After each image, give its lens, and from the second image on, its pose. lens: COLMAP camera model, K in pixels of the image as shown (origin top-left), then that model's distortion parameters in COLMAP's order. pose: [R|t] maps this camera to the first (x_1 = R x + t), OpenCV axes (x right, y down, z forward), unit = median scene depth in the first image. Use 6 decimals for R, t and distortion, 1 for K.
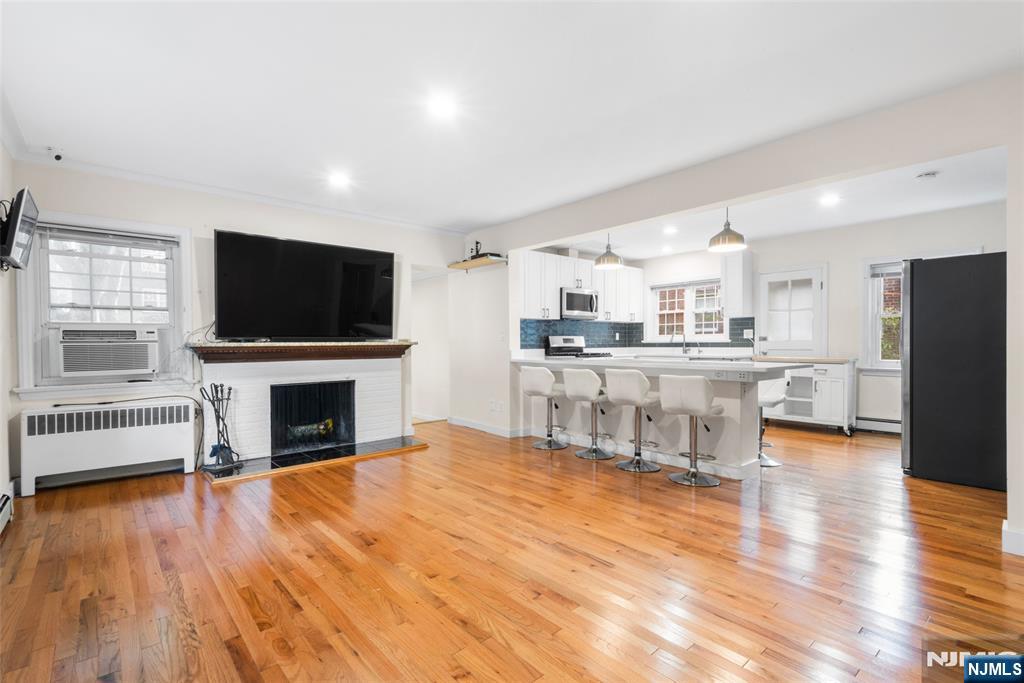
lens RADIAL K [[475.8, 0, 527.8], [0, 475.8, 343.1], [0, 0, 1]] dist [0.023256, -0.006886]
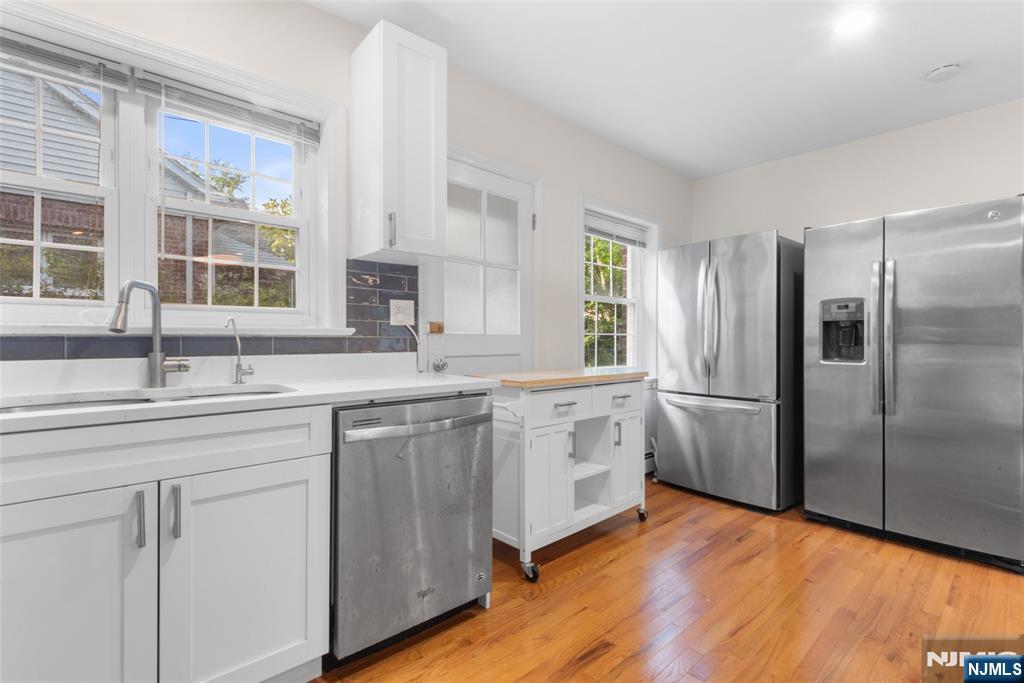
lens RADIAL K [[455.7, 0, 515.2], [0, 455.7, 340.4], [0, 0, 1]] dist [0.031718, 0.000128]
pose [[0.003585, 0.003290, 0.999988, 0.186571], [-0.000685, 0.999994, -0.003287, 0.002371], [-0.999993, -0.000673, 0.003587, 1.313473]]
